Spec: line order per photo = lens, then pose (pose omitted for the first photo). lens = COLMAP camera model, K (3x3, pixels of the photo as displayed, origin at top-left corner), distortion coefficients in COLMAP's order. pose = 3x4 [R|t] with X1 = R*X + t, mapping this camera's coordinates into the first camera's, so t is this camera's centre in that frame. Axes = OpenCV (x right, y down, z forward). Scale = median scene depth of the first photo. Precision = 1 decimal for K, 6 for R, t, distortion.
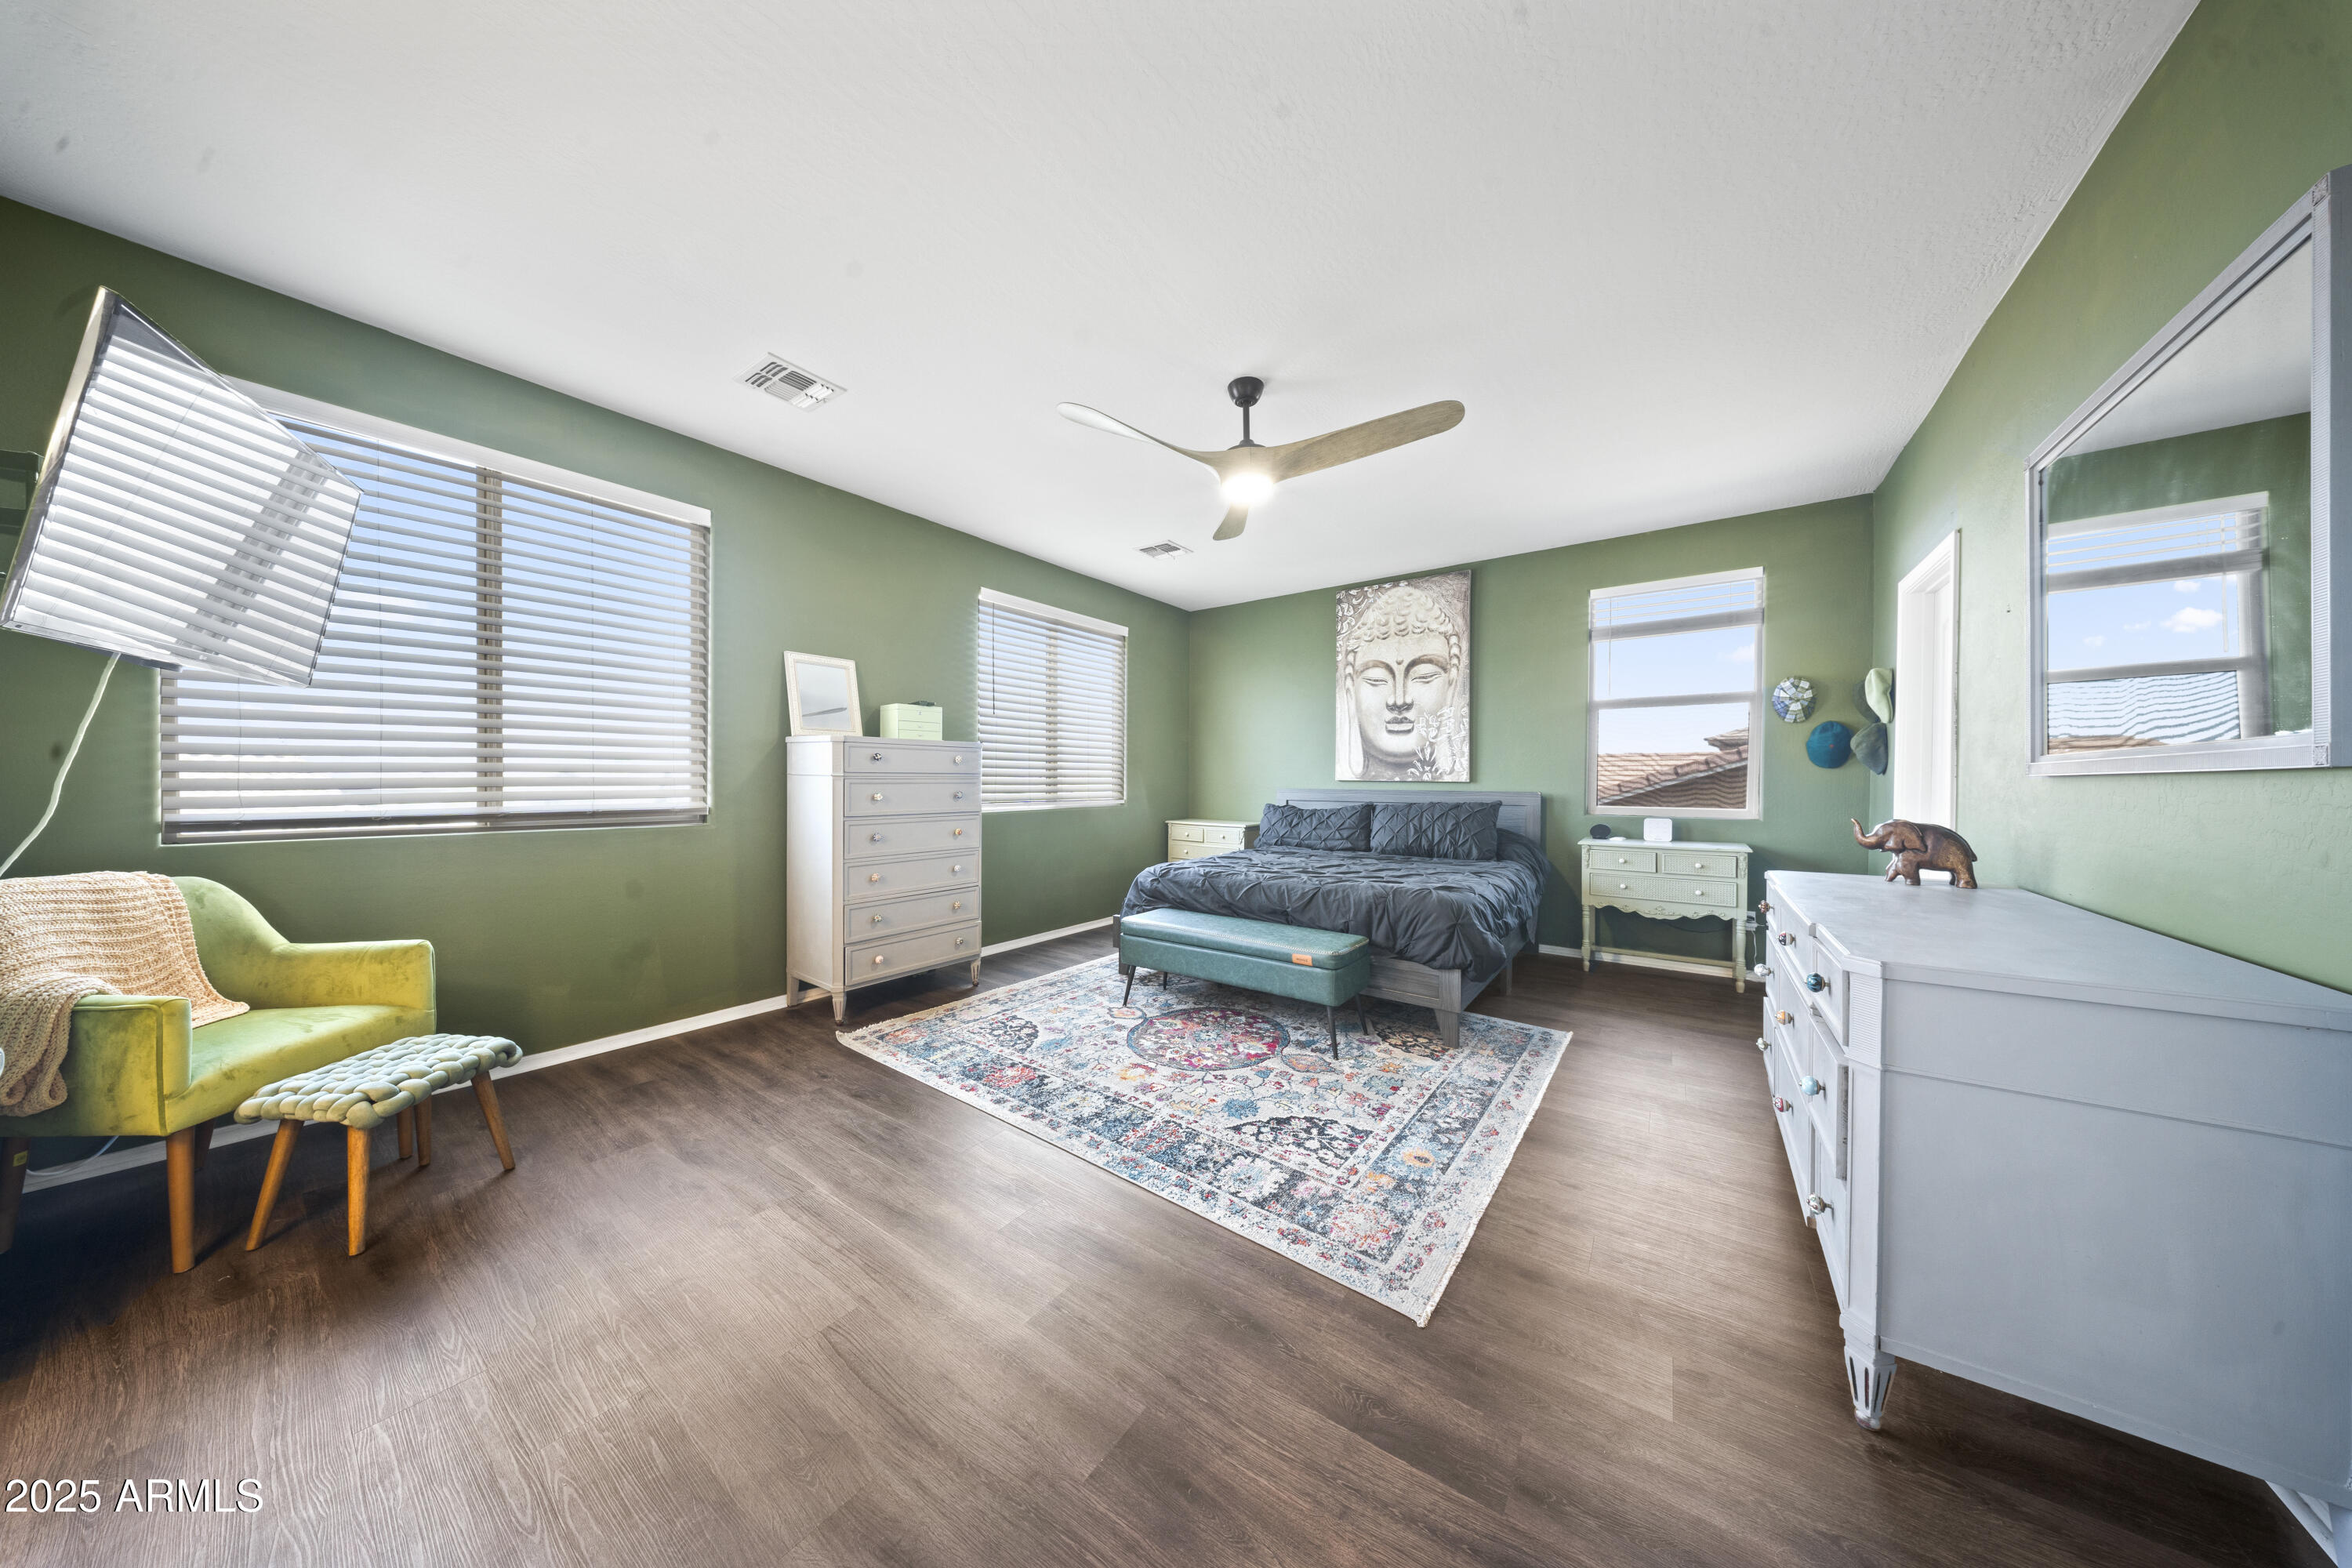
lens RADIAL K [[690.1, 0, 1176.0], [0, 690.1, 784.0], [0, 0, 1]] dist [0.000435, -0.001938]
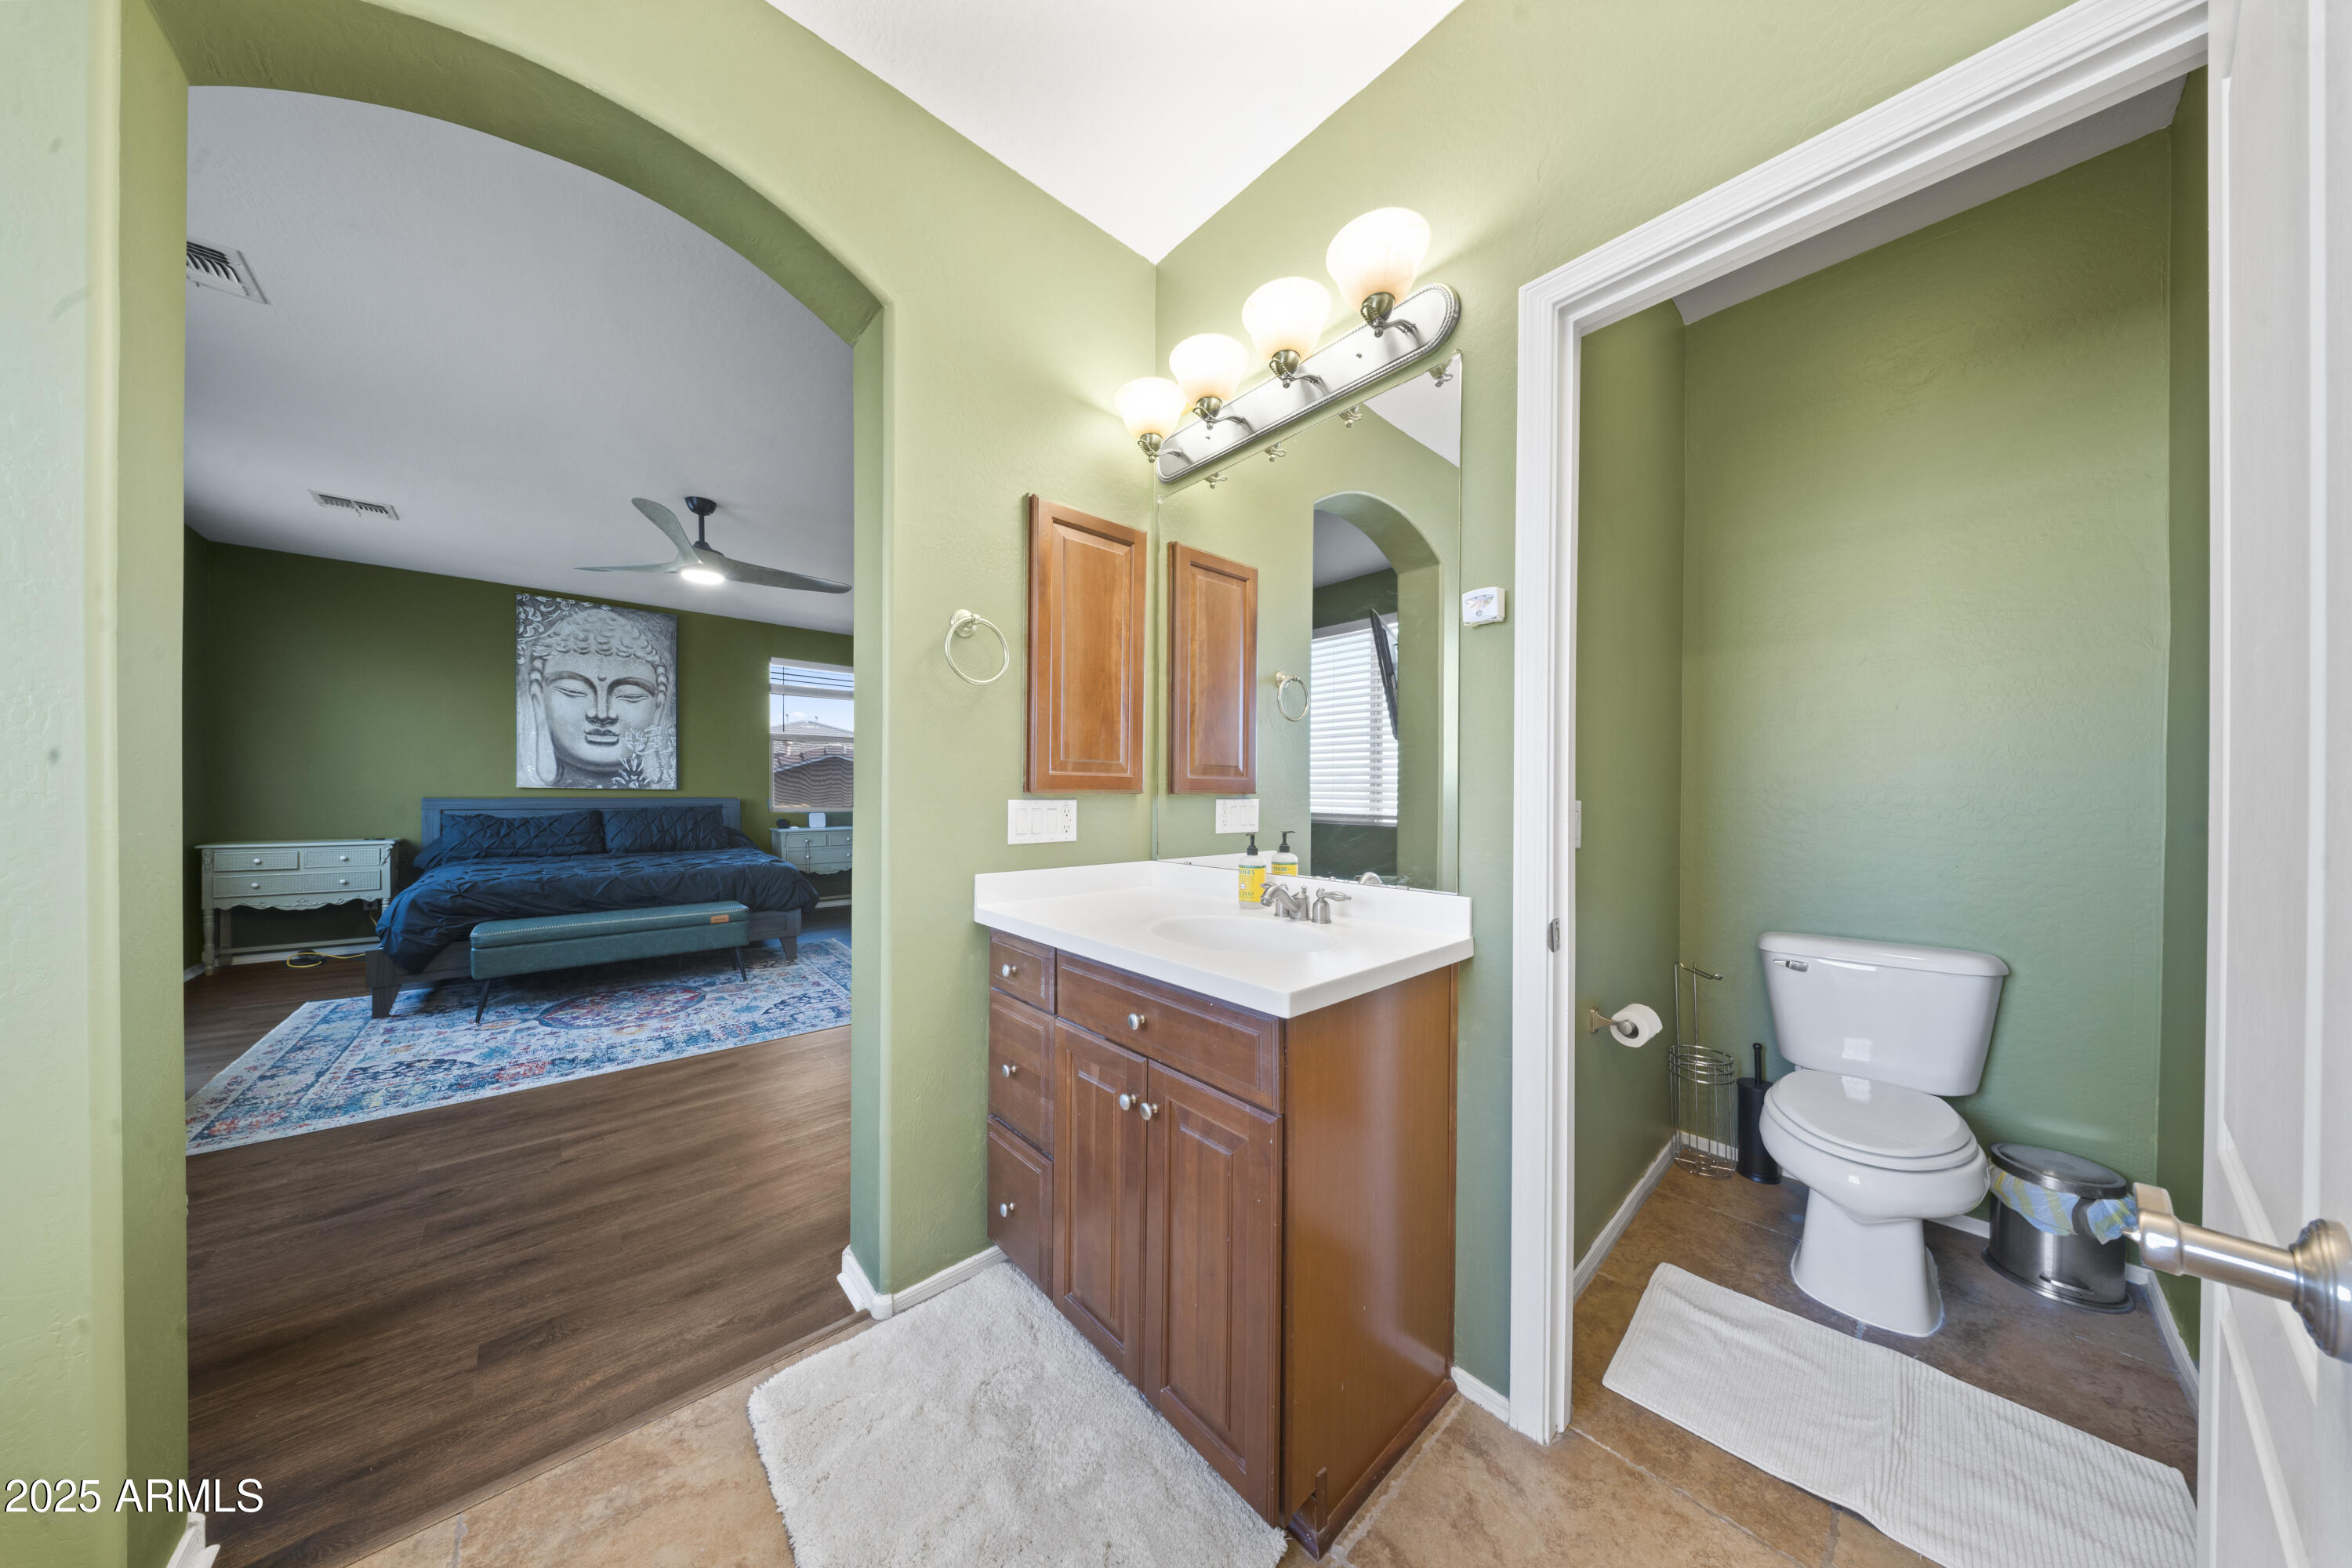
lens RADIAL K [[690.1, 0, 1176.0], [0, 690.1, 784.0], [0, 0, 1]] dist [0.000435, -0.001938]
pose [[0.203526, 0.005636, 0.979053, -0.956701], [-0.002377, 0.999983, -0.005262, -0.013875], [-0.979067, -0.001257, 0.203536, -0.179611]]
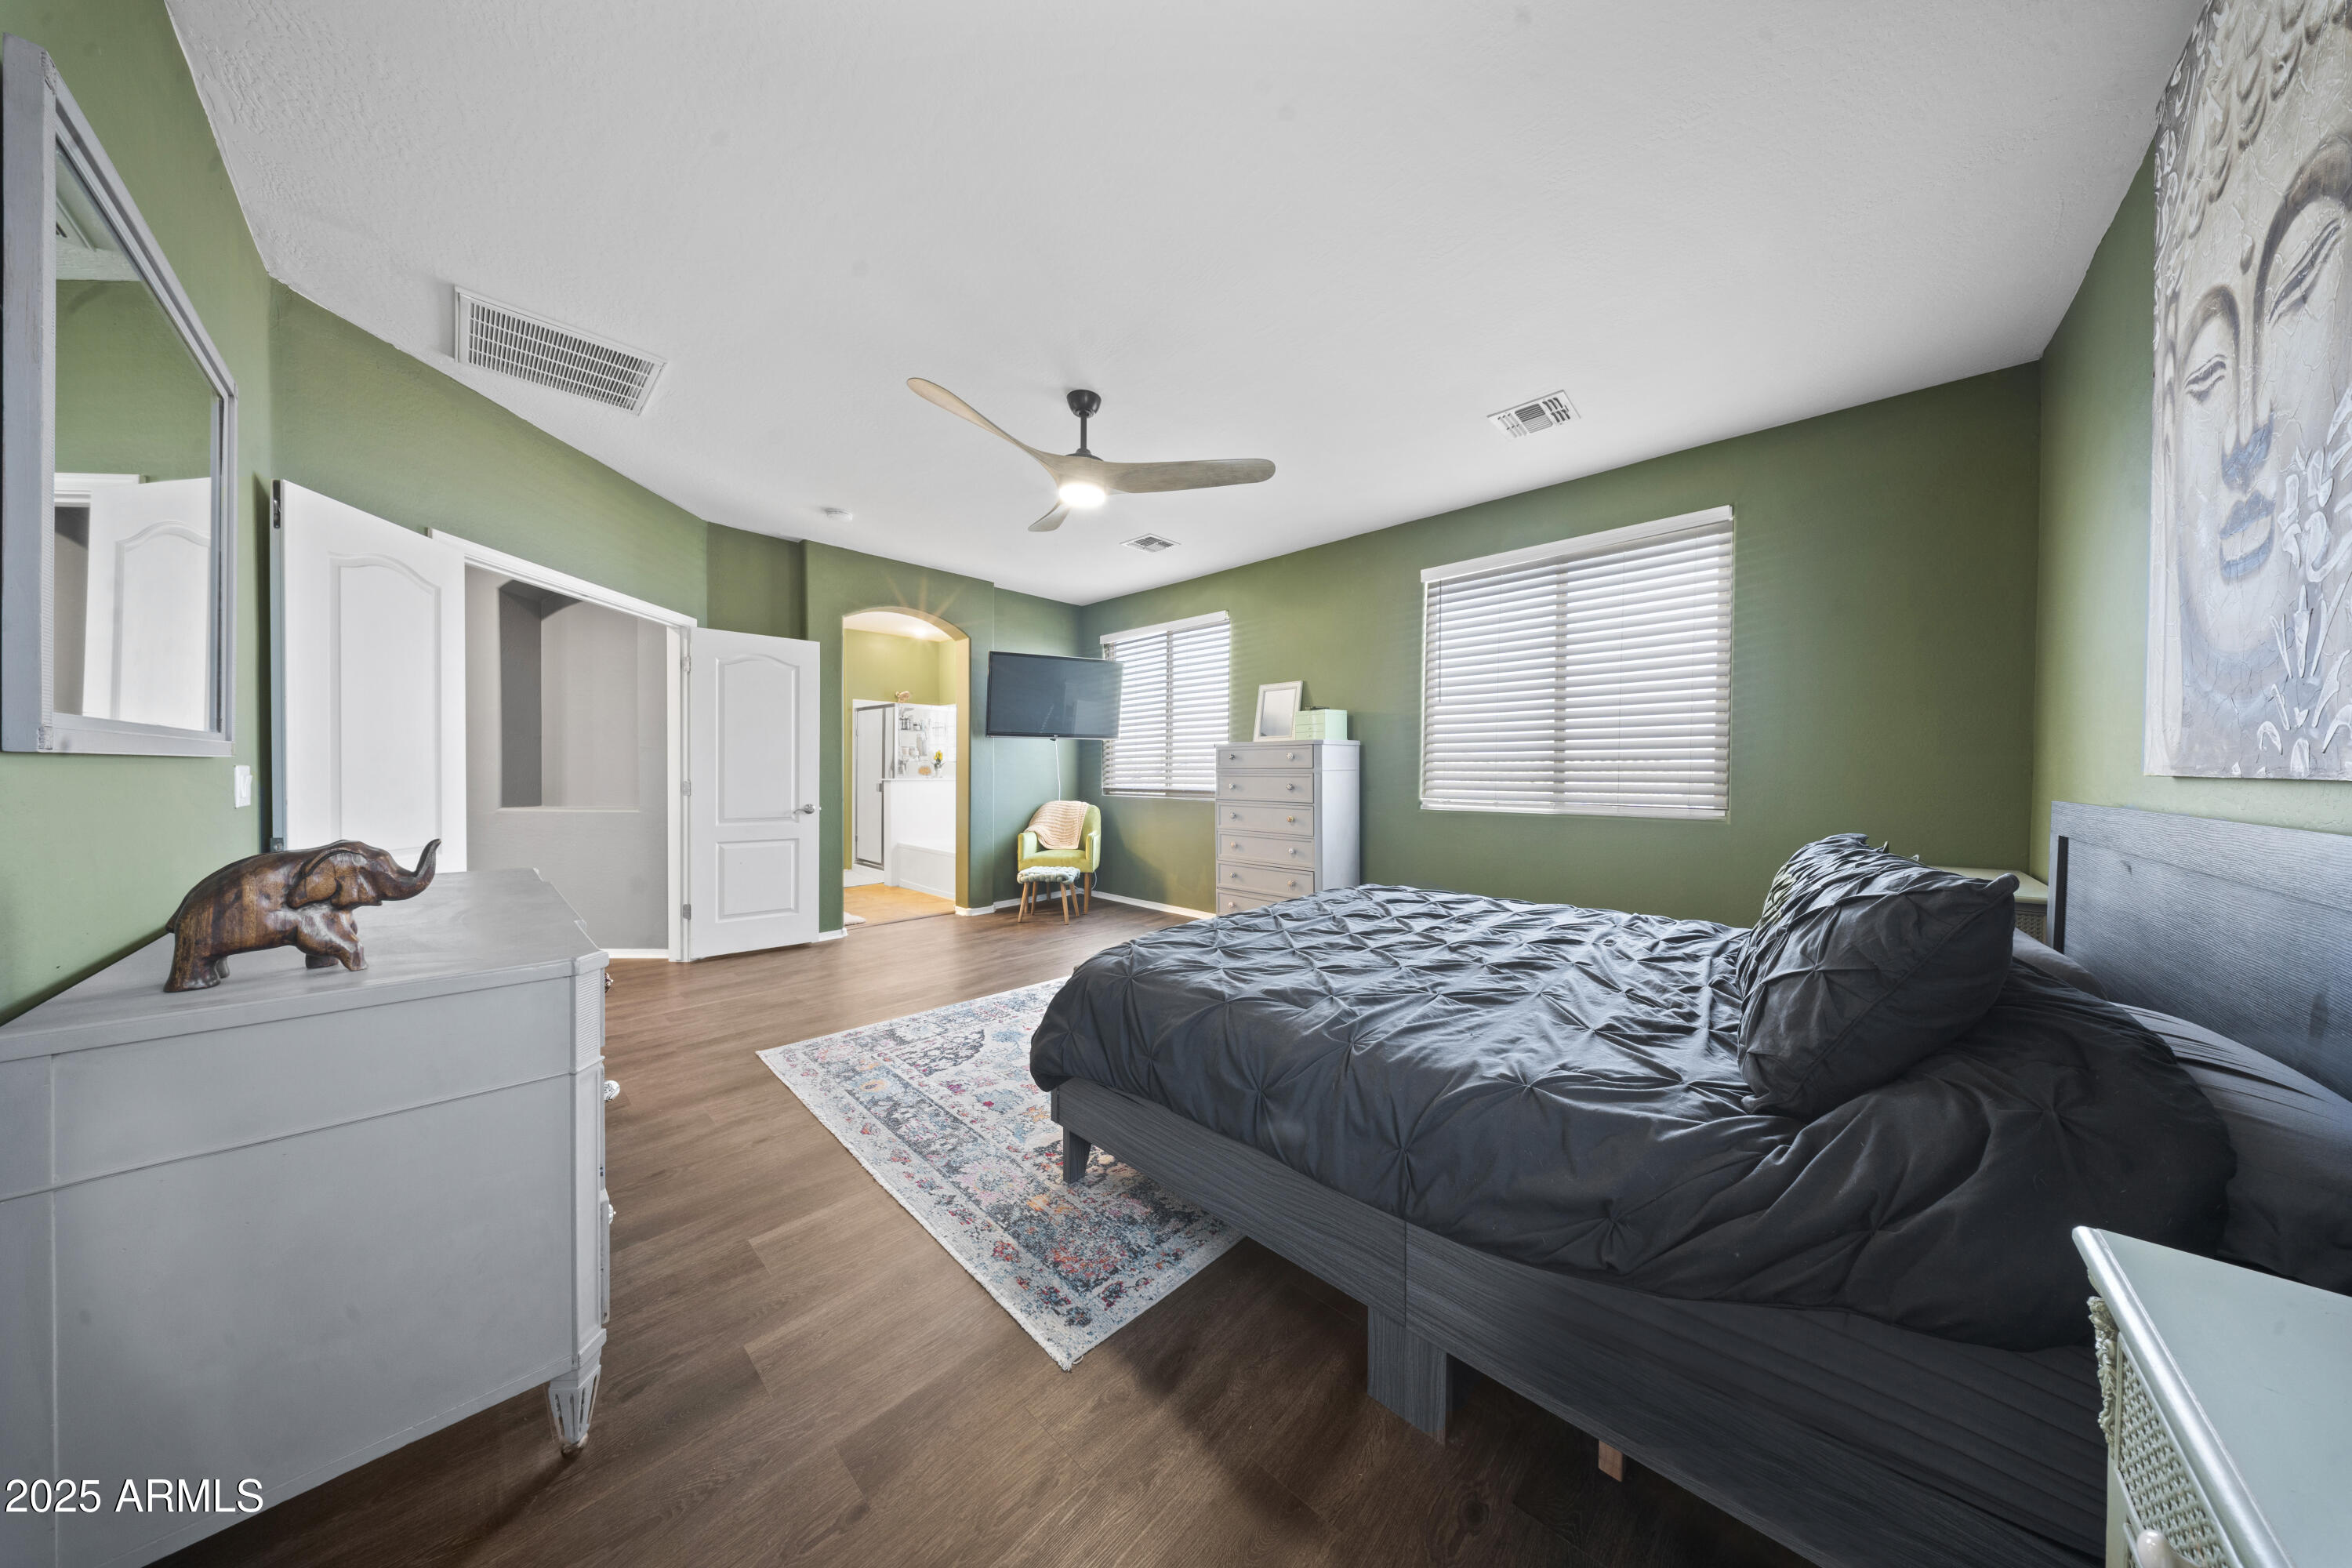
lens RADIAL K [[690.1, 0, 1176.0], [0, 690.1, 784.0], [0, 0, 1]] dist [0.000435, -0.001938]
pose [[-0.131701, 0.012559, -0.991210, 1.017738], [-0.011144, 0.999838, 0.014149, -0.003225], [0.991227, 0.012910, -0.131539, 1.161653]]
